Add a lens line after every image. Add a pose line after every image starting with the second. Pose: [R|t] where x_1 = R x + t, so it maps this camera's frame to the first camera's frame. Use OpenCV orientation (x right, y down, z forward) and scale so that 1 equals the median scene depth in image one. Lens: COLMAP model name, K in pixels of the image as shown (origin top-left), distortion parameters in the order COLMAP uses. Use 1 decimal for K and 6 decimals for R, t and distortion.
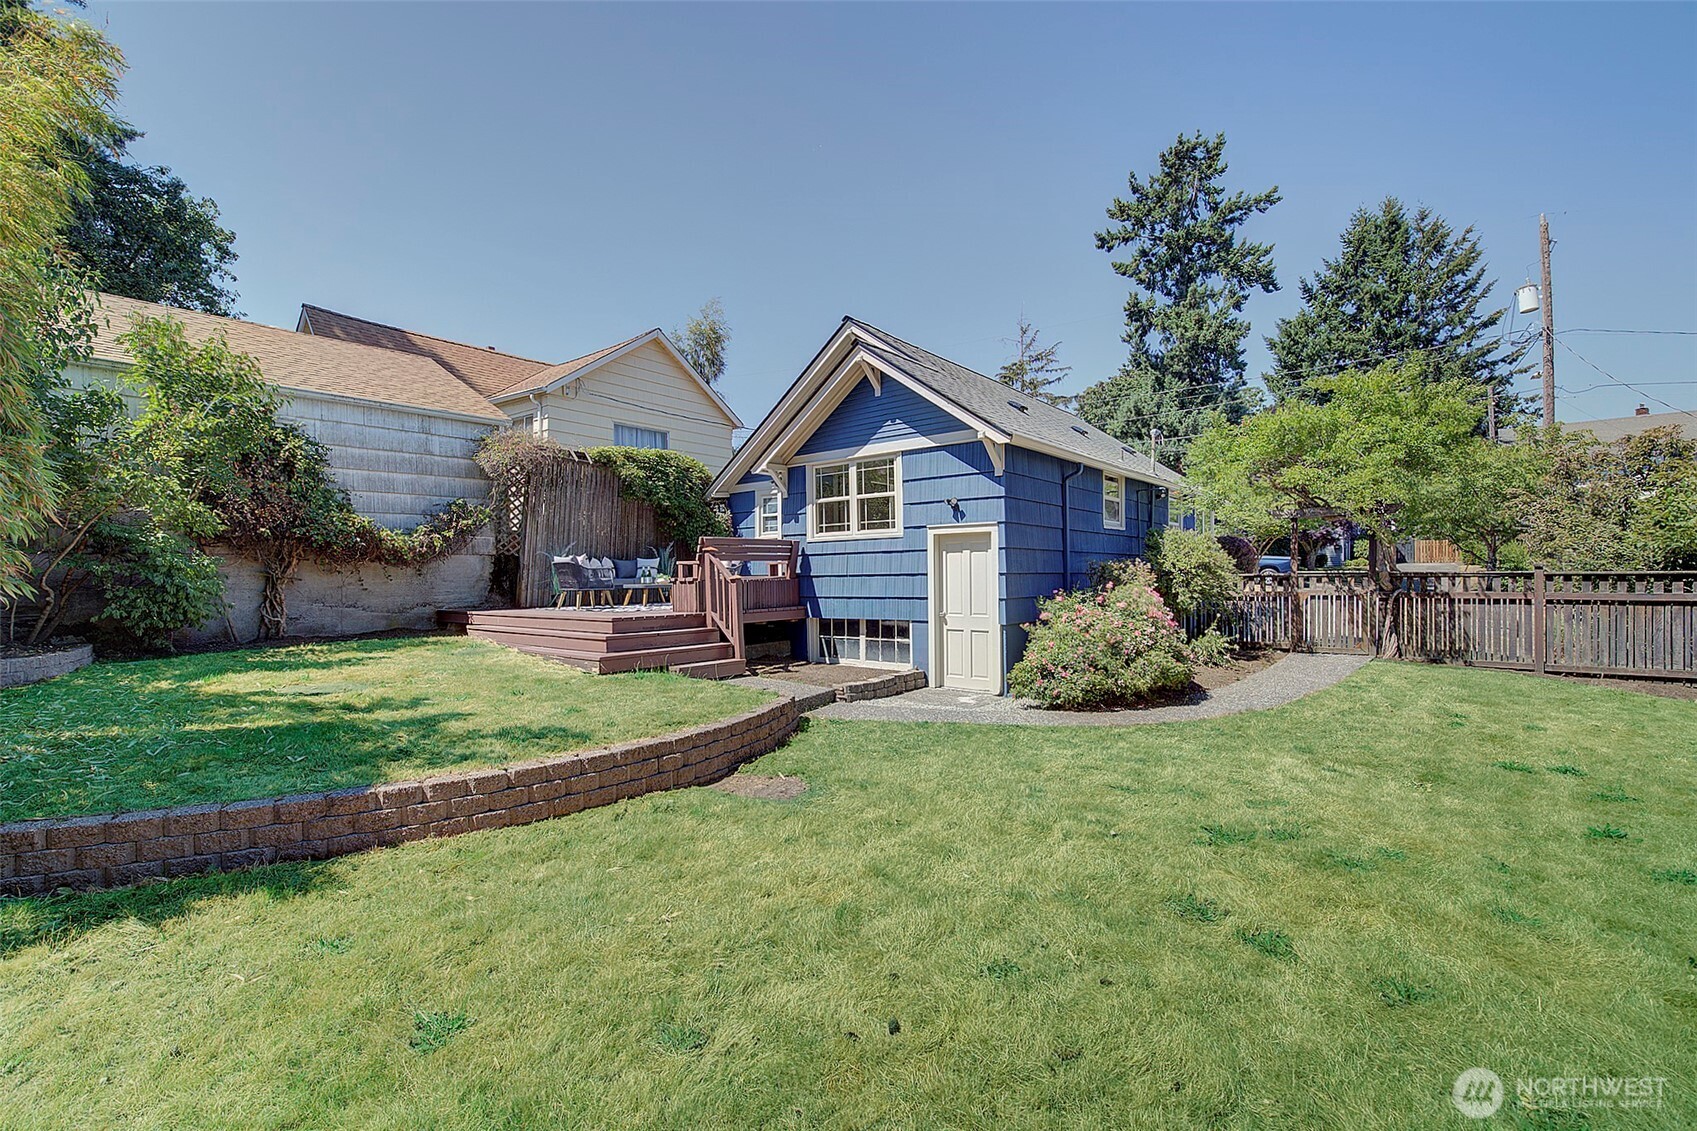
lens RADIAL K [[740.3, 0, 852.4], [0, 740.3, 568.3], [0, 0, 1]] dist [-0.017410, 0.002645]
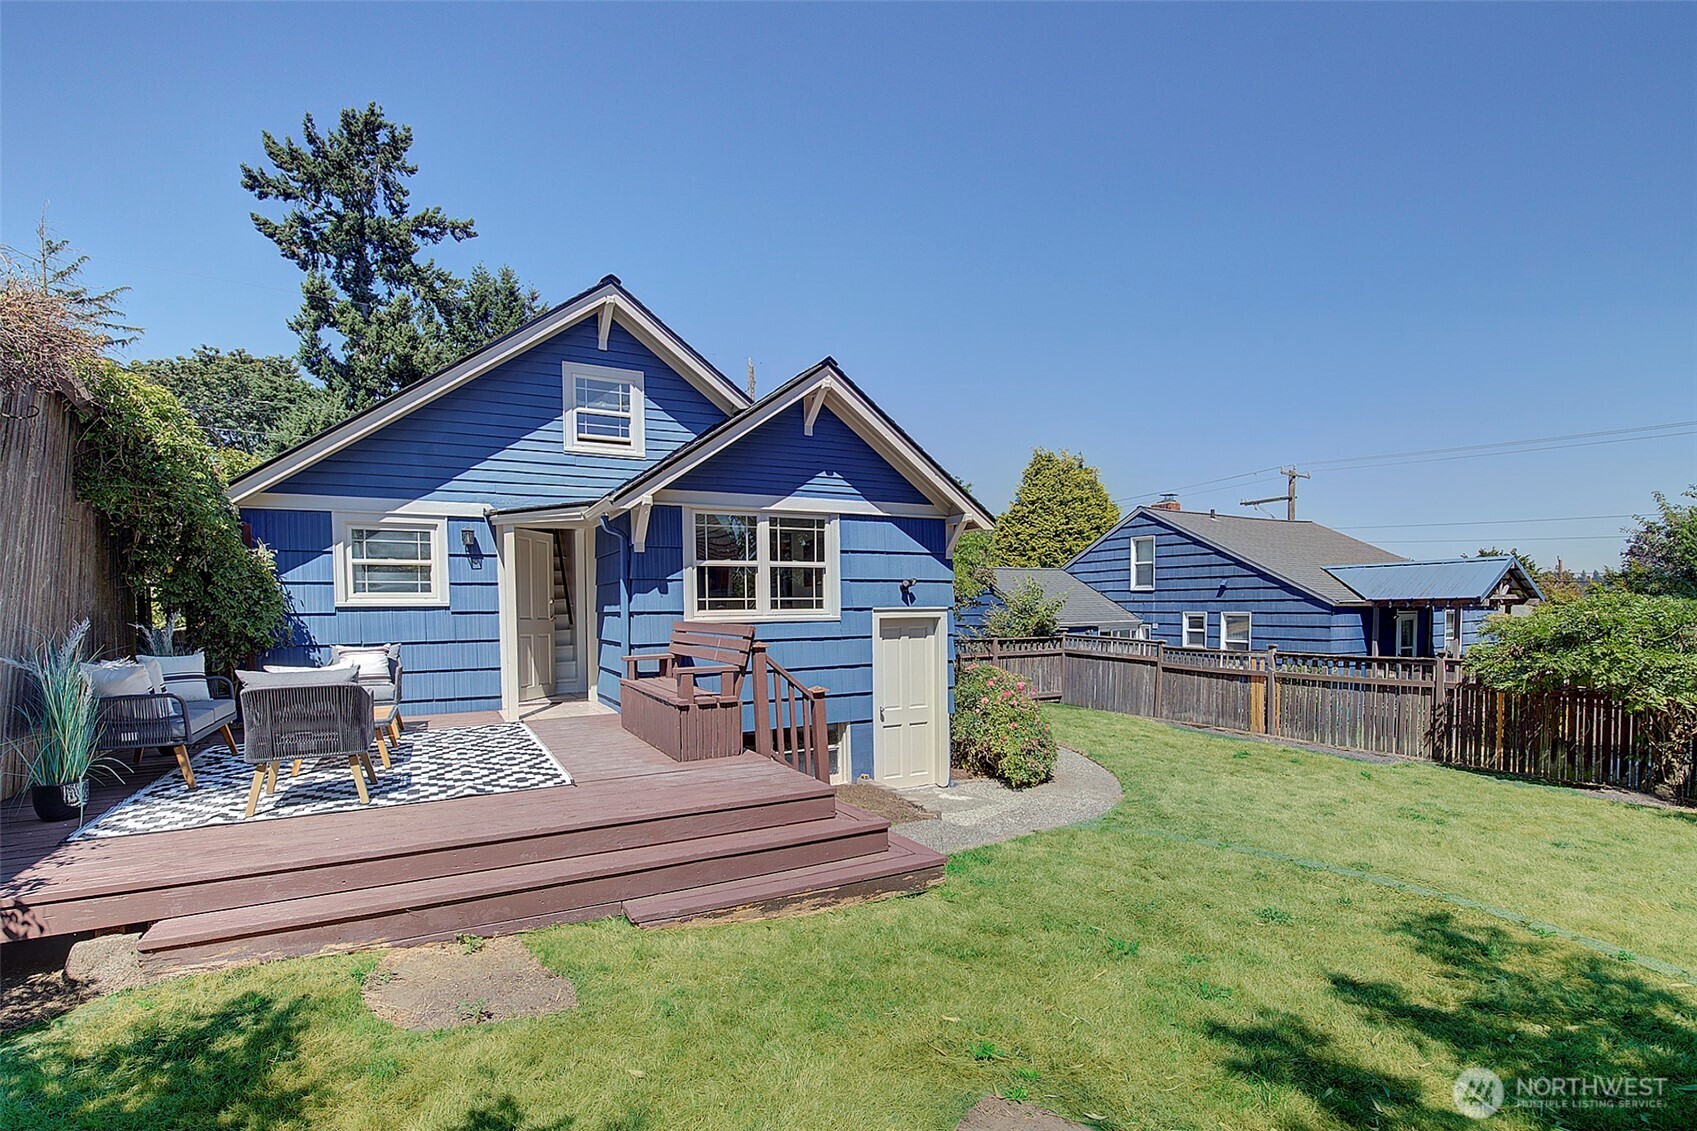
lens RADIAL K [[773.1, 0, 861.5], [0, 773.1, 633.6], [0, 0, 1]] dist [-0.009404, -0.000169]
pose [[0.379038, -0.022848, 0.925099, -0.634540], [-0.000794, 0.999687, 0.025015, -0.043842], [-0.925381, -0.010216, 0.378901, 0.591117]]
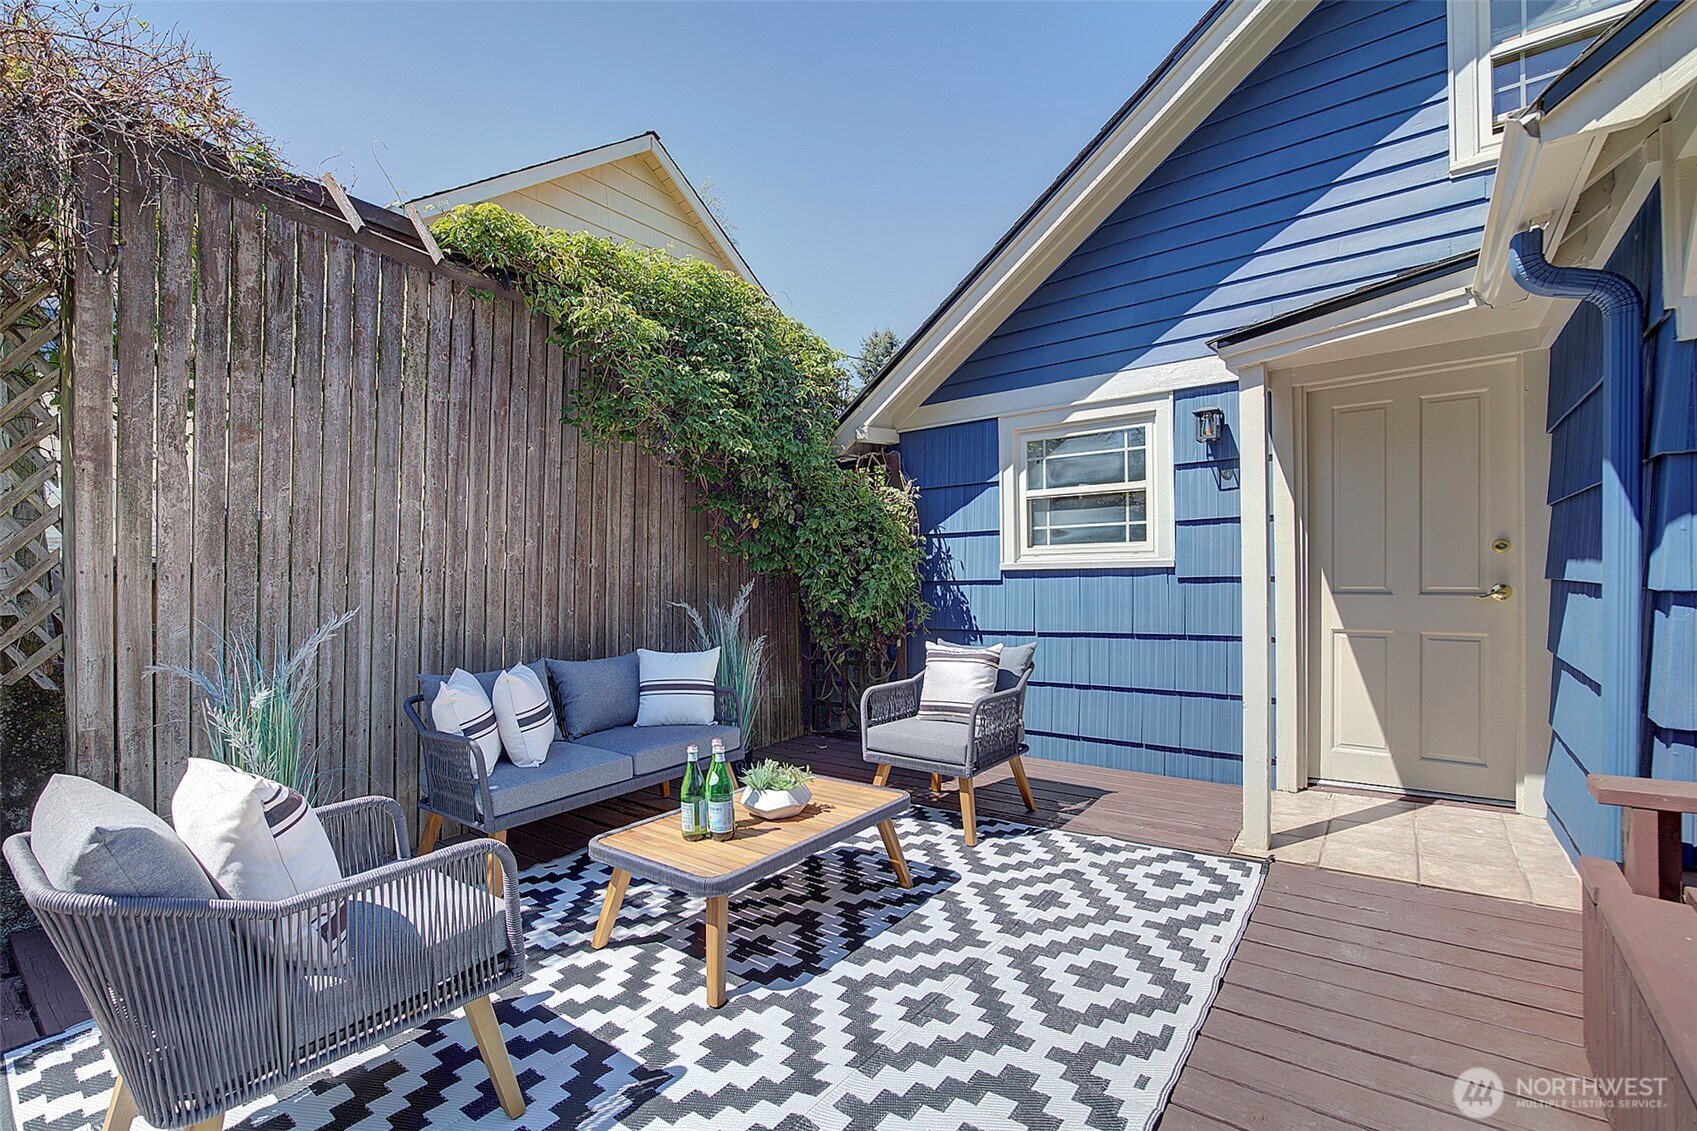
lens RADIAL K [[740.3, 0, 847.4], [0, 740.3, 586.1], [0, 0, 1]] dist [-0.017410, 0.002645]
pose [[0.999433, -0.011013, 0.031818, -0.270470], [0.010227, 0.999641, 0.024774, -0.052502], [-0.032079, -0.024435, 0.999187, 0.881775]]
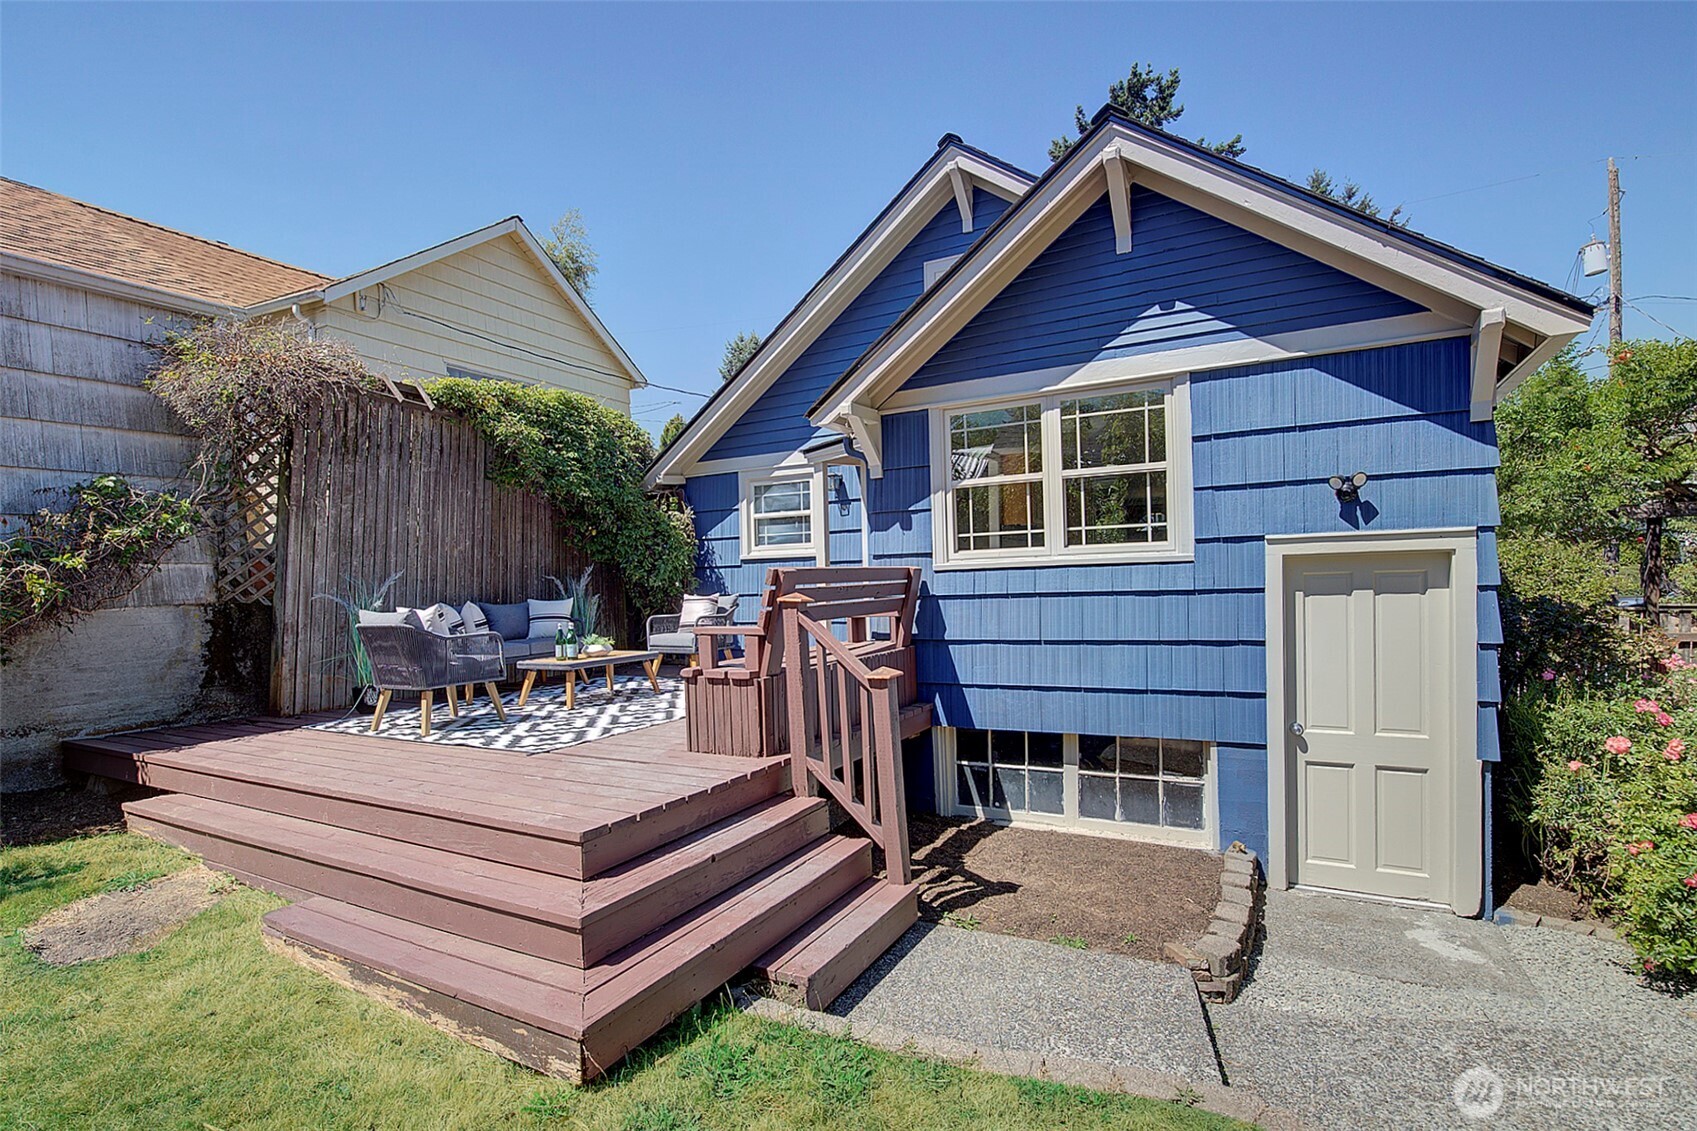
lens RADIAL K [[819.6, 0, 851.1], [0, 819.6, 598.6], [0, 0, 1]] dist [-0.015215, 0.002850]
pose [[0.983828, -0.019683, 0.178032, -0.207882], [0.015077, 0.999517, 0.027185, -0.032036], [-0.178481, -0.024061, 0.983649, 0.484173]]
